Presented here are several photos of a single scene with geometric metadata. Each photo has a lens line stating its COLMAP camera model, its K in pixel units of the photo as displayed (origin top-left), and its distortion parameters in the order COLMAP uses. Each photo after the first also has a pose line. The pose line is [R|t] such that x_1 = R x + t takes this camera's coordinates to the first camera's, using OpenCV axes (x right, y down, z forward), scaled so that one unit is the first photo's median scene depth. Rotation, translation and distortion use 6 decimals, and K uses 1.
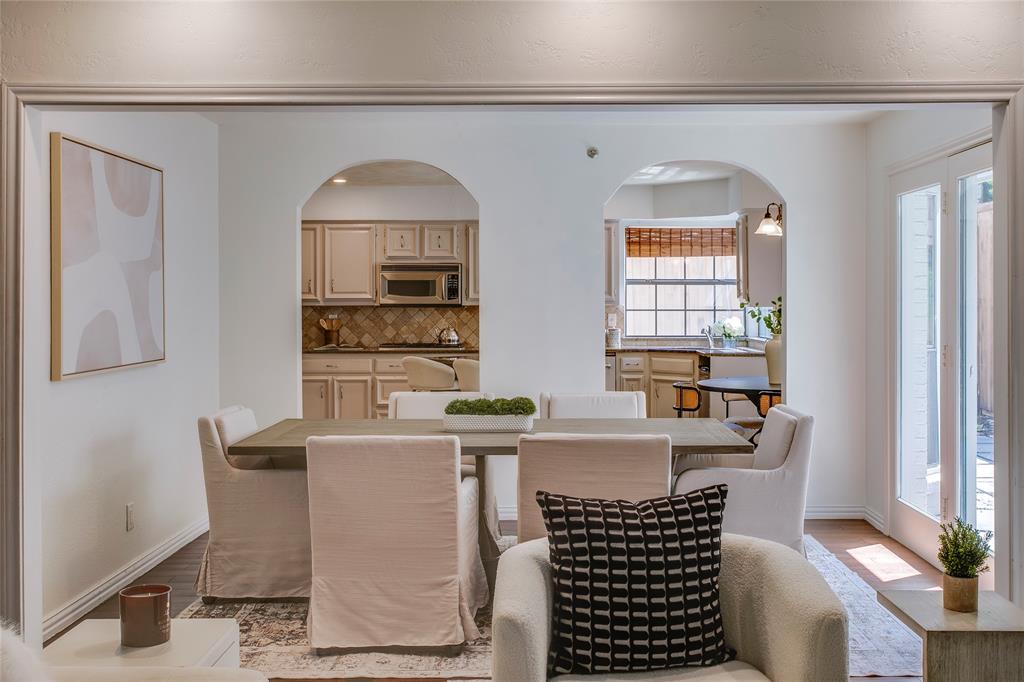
lens RADIAL K [[1124.2, 0, 560.3], [0, 1124.2, 304.1], [0, 0, 1]] dist [-0.013164, 0.000000]
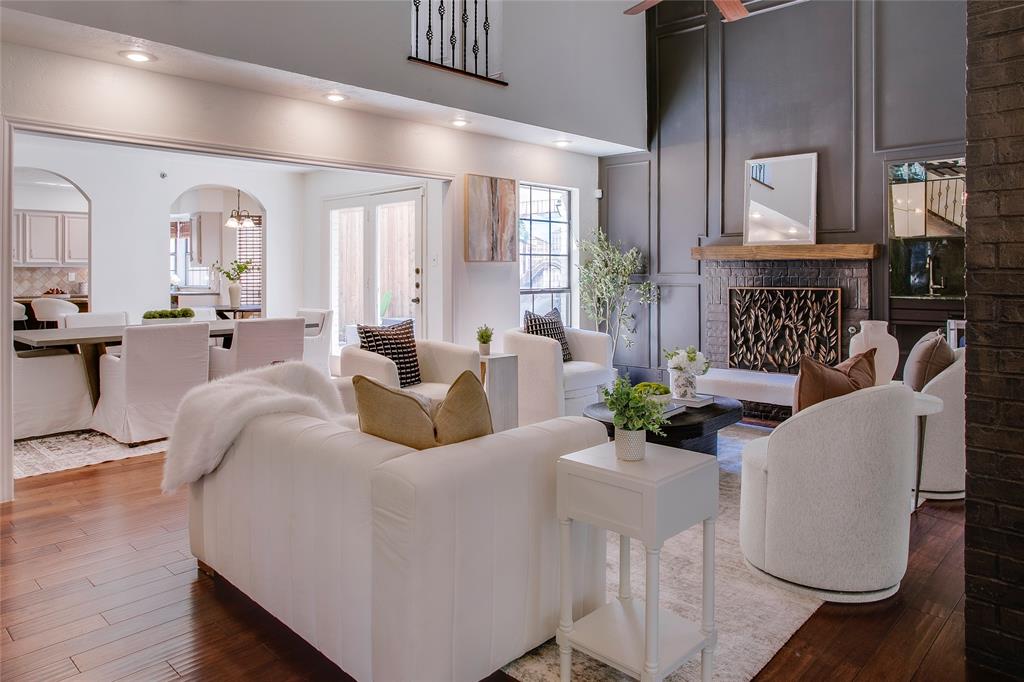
lens RADIAL K [[698.5, 0, 503.8], [0, 698.5, 269.5], [0, 0, 1]] dist [-0.014835, 0.022015]
pose [[0.705317, 0.001813, 0.708890, -0.510201], [0.006114, 0.999944, -0.008640, 0.034087], [-0.708866, 0.010428, 0.705266, -0.189894]]
